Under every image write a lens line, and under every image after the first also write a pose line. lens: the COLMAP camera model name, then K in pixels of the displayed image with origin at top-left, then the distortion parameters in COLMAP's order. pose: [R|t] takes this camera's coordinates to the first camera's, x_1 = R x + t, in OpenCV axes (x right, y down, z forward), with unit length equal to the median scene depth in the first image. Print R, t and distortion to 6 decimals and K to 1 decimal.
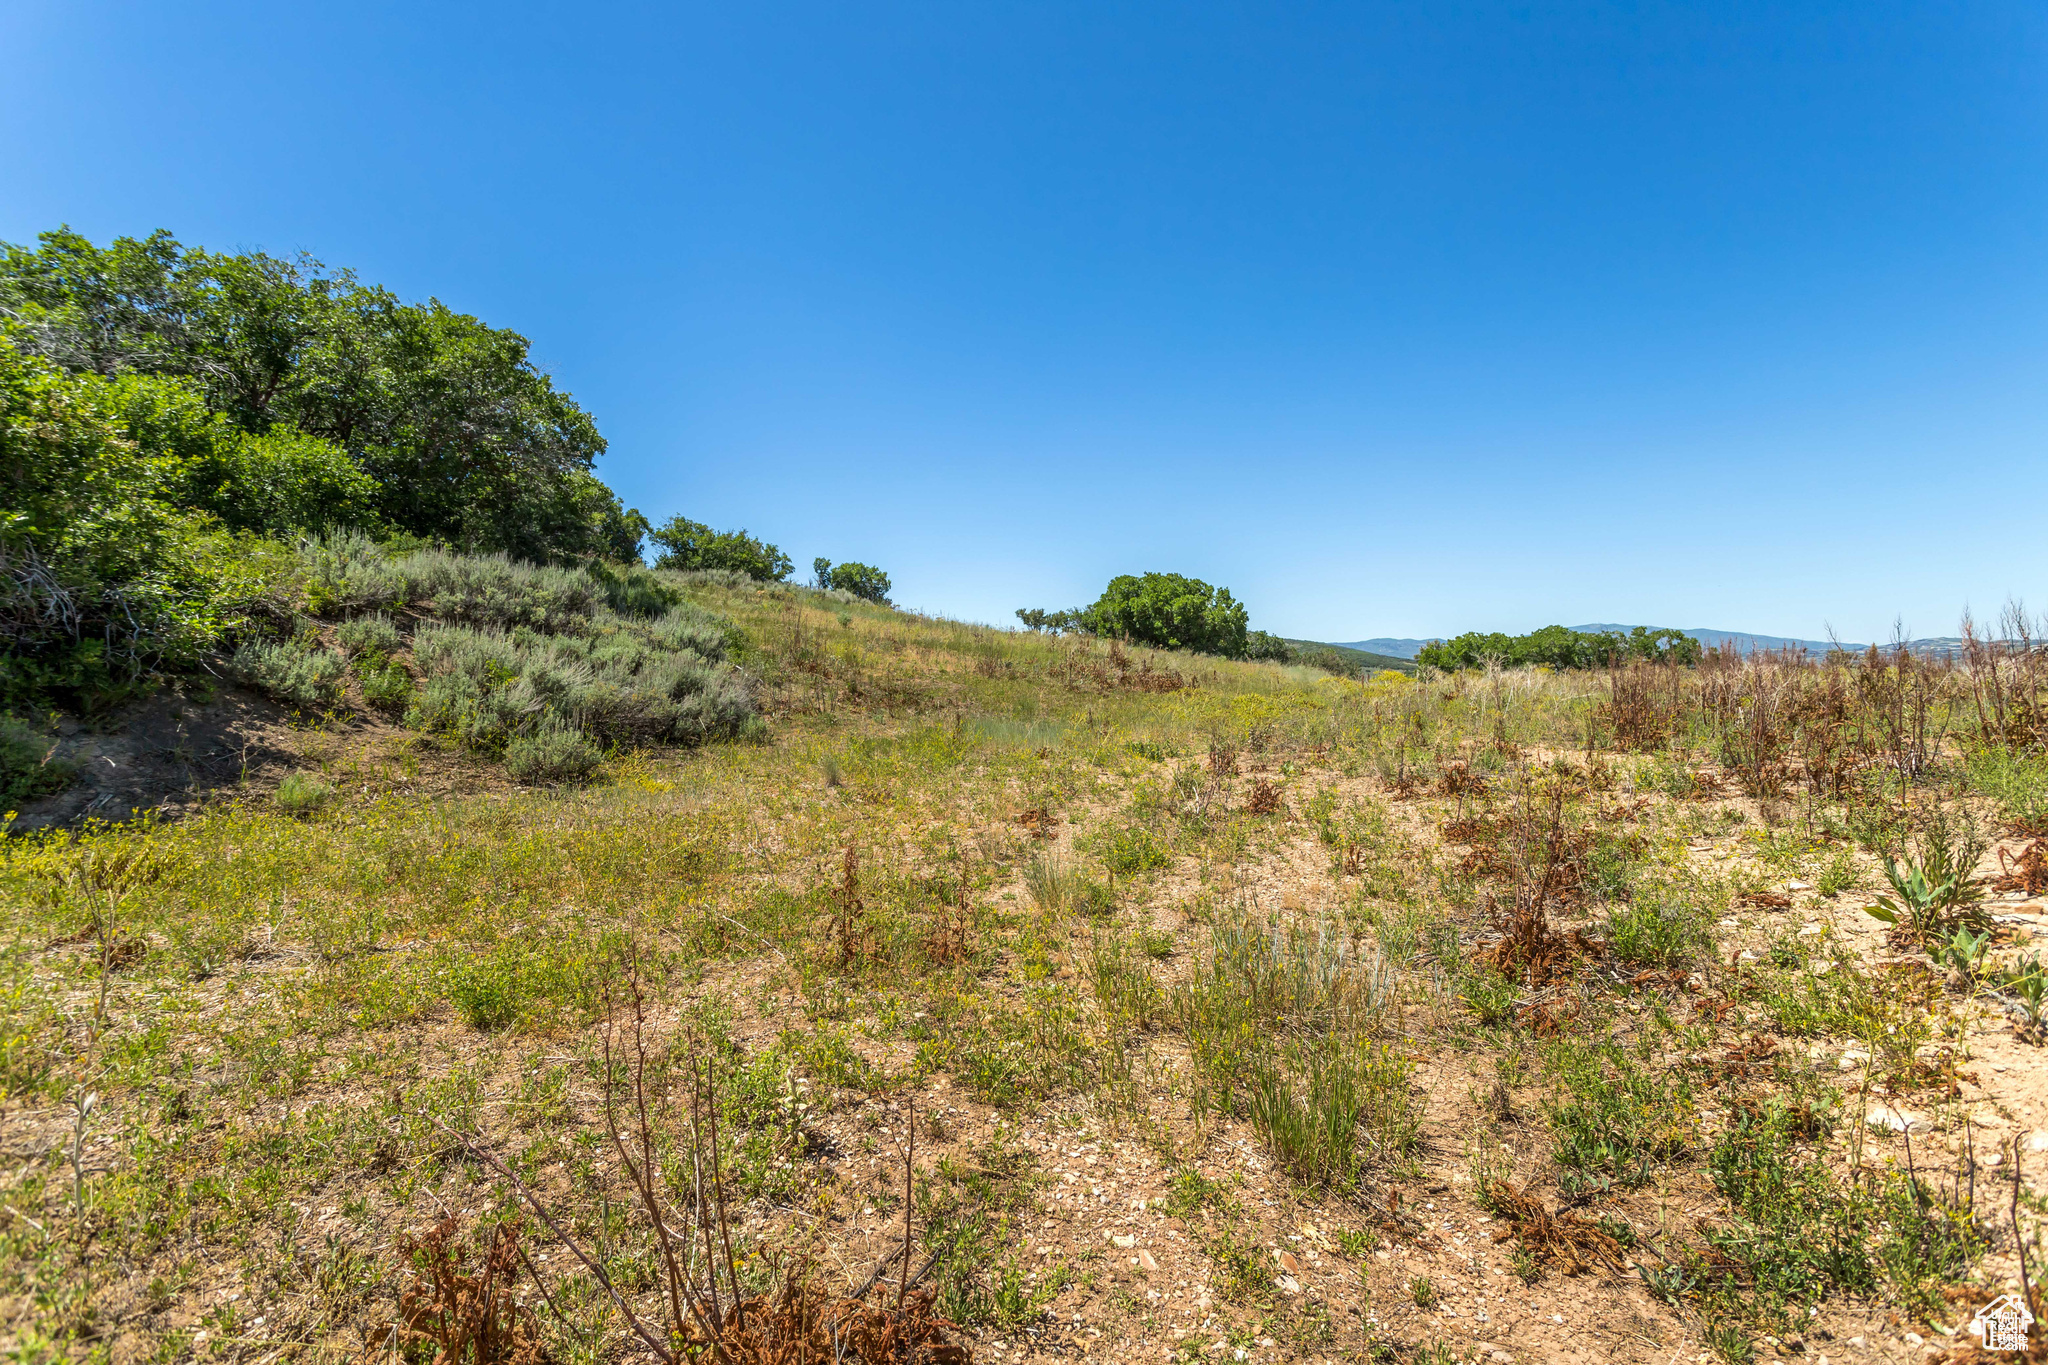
lens RADIAL K [[958.5, 0, 1017.6], [0, 958.5, 678.6], [0, 0, 1]] dist [-0.004707, 0.009878]
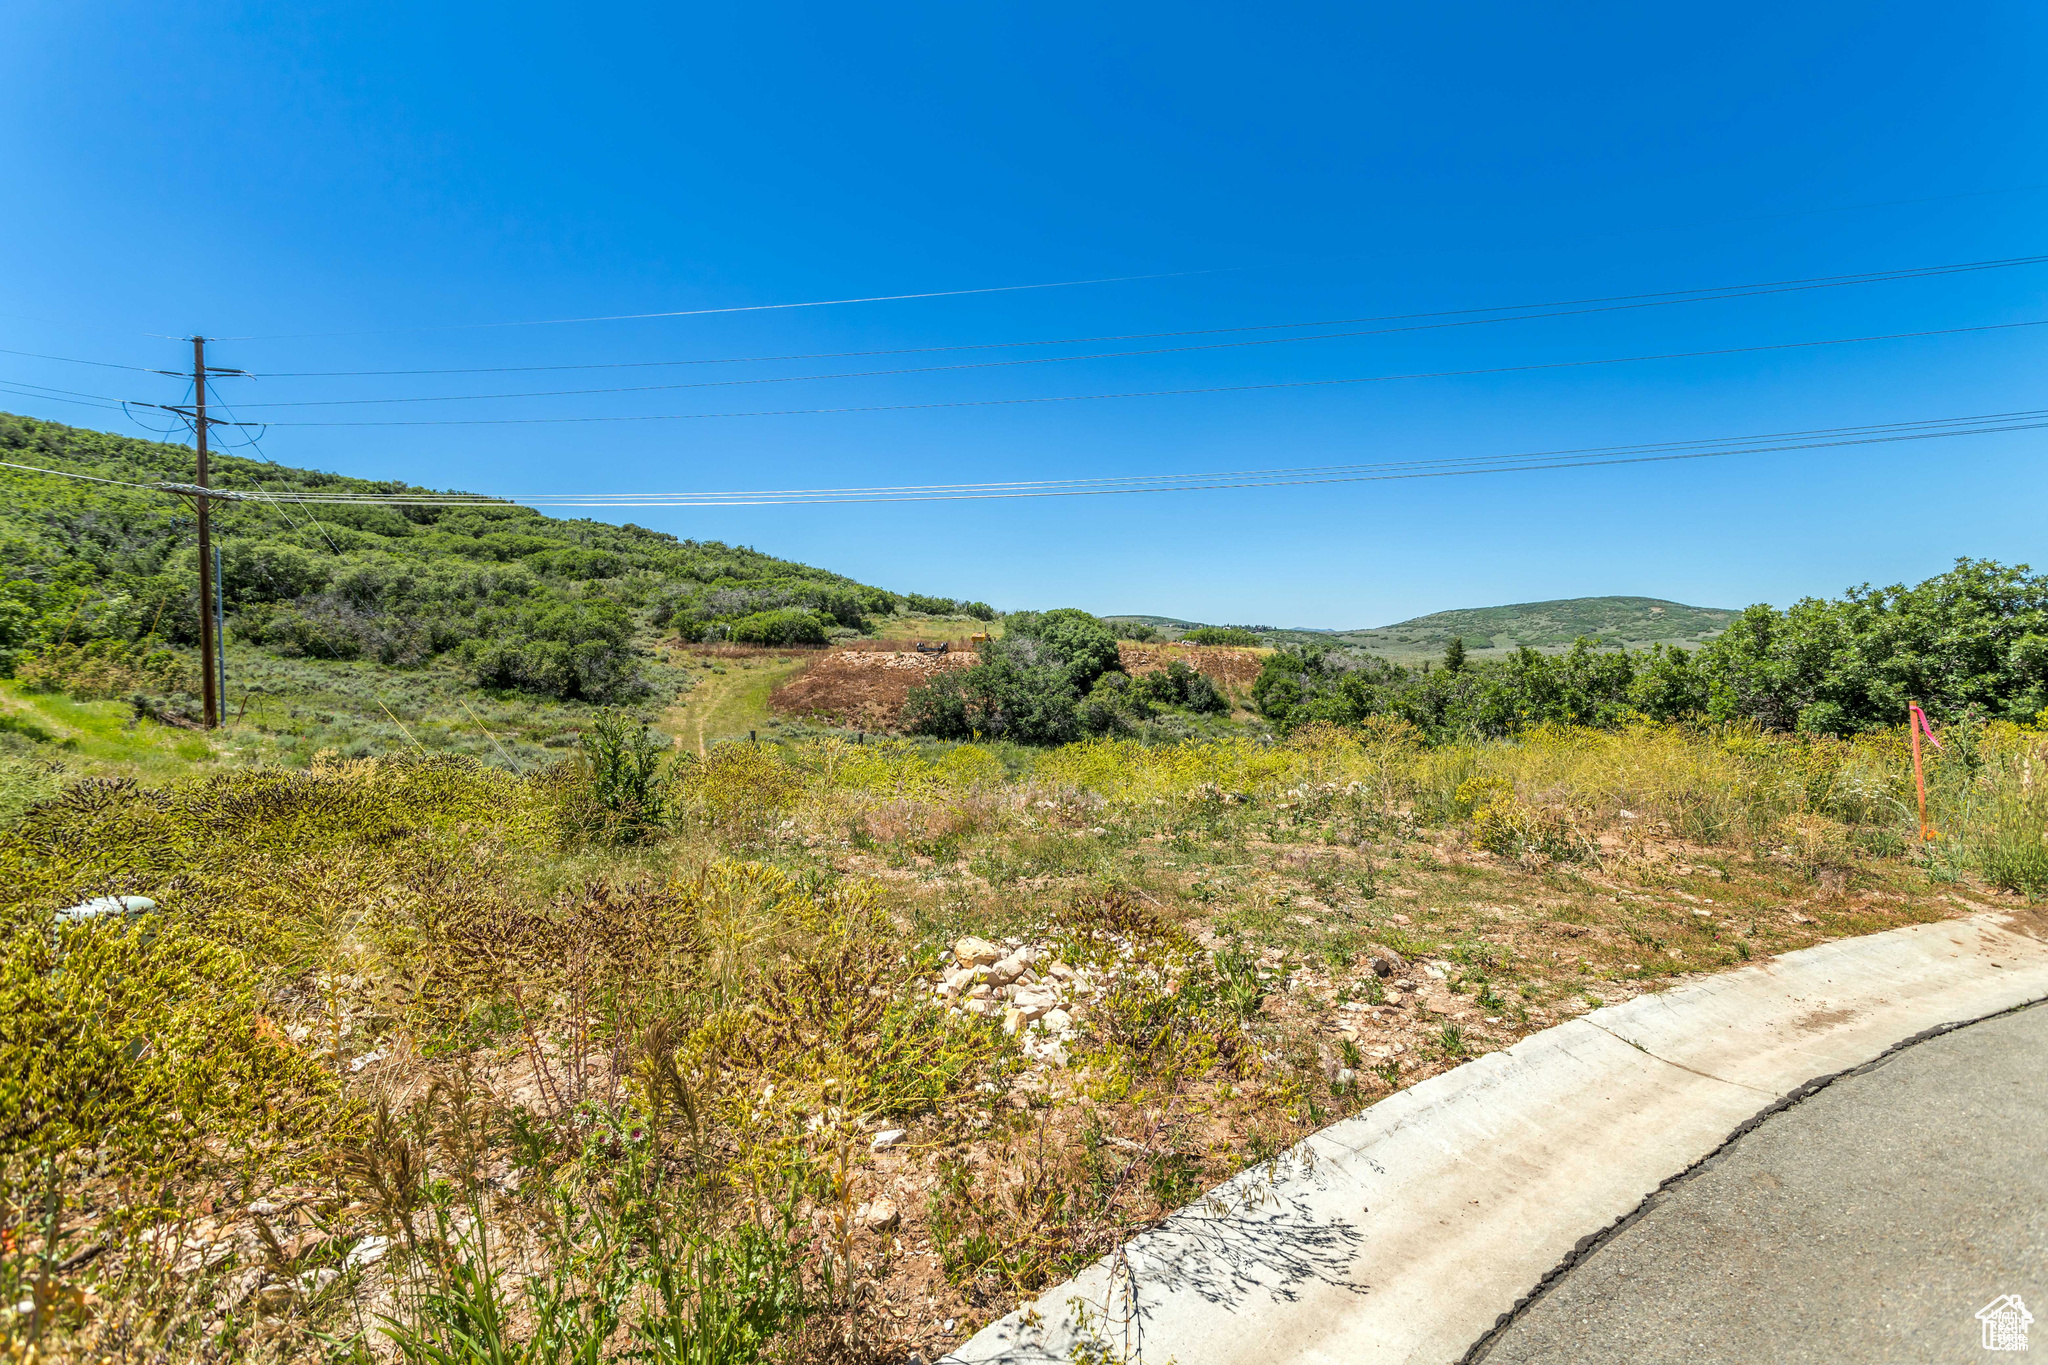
lens RADIAL K [[958.5, 0, 1017.6], [0, 958.5, 678.6], [0, 0, 1]] dist [-0.004707, 0.009878]
pose [[0.926688, 0.024808, -0.375012, 1.224265], [-0.012799, 0.999323, 0.034479, 0.002431], [0.375614, -0.027151, 0.926379, -1.913116]]
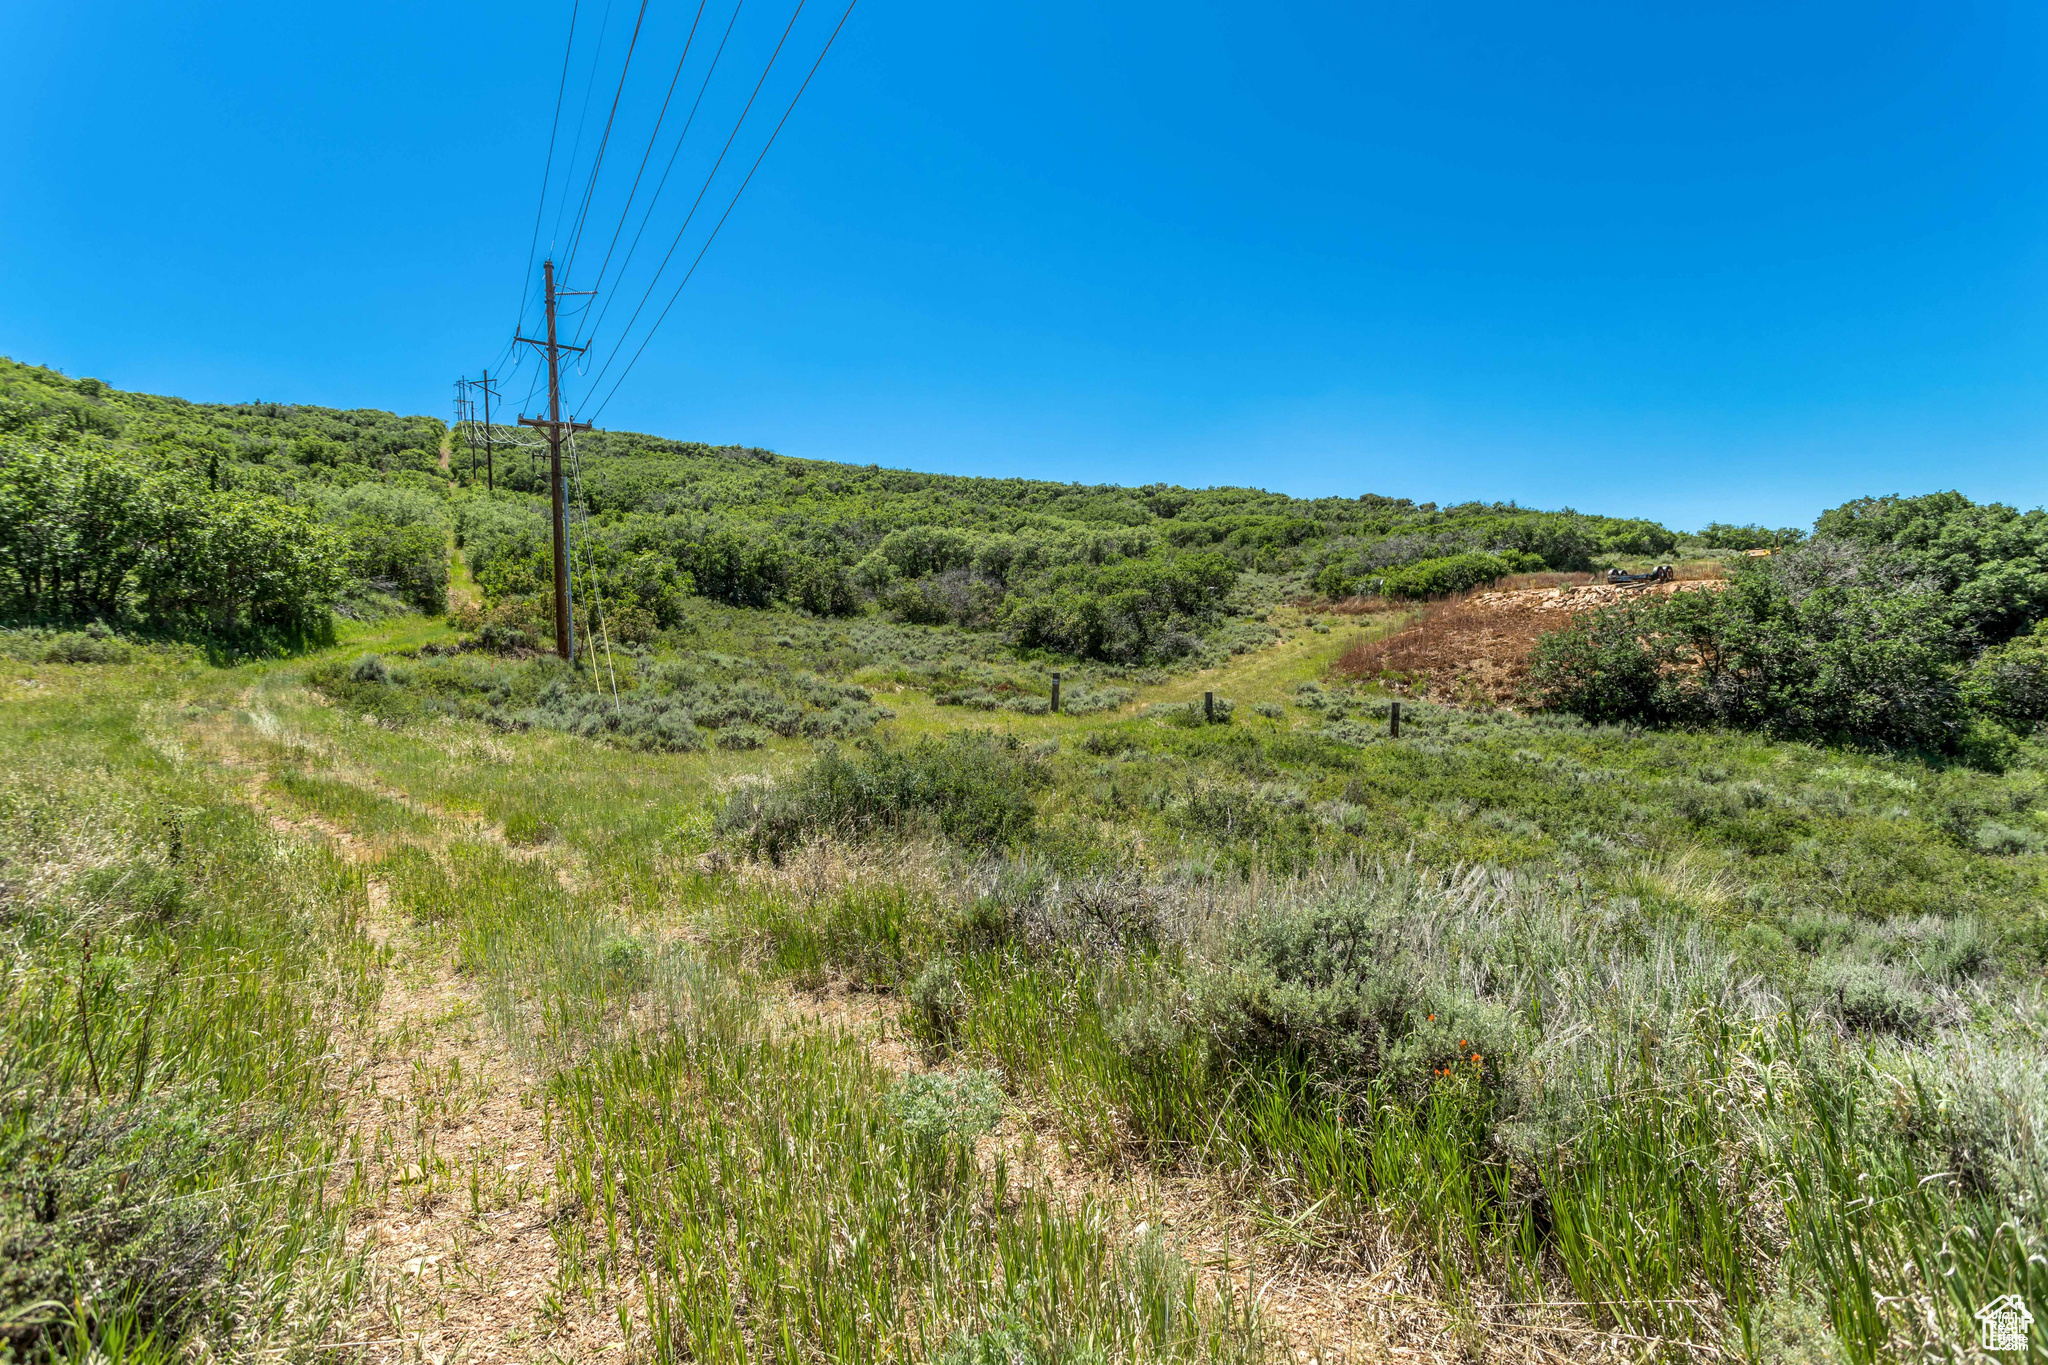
lens RADIAL K [[958.5, 0, 1017.6], [0, 958.5, 678.6], [0, 0, 1]] dist [-0.004707, 0.009878]
pose [[0.358767, 0.026082, -0.933063, 1.149992], [0.018334, 0.999220, 0.034981, 0.079435], [0.933247, -0.029657, 0.358009, -1.295907]]
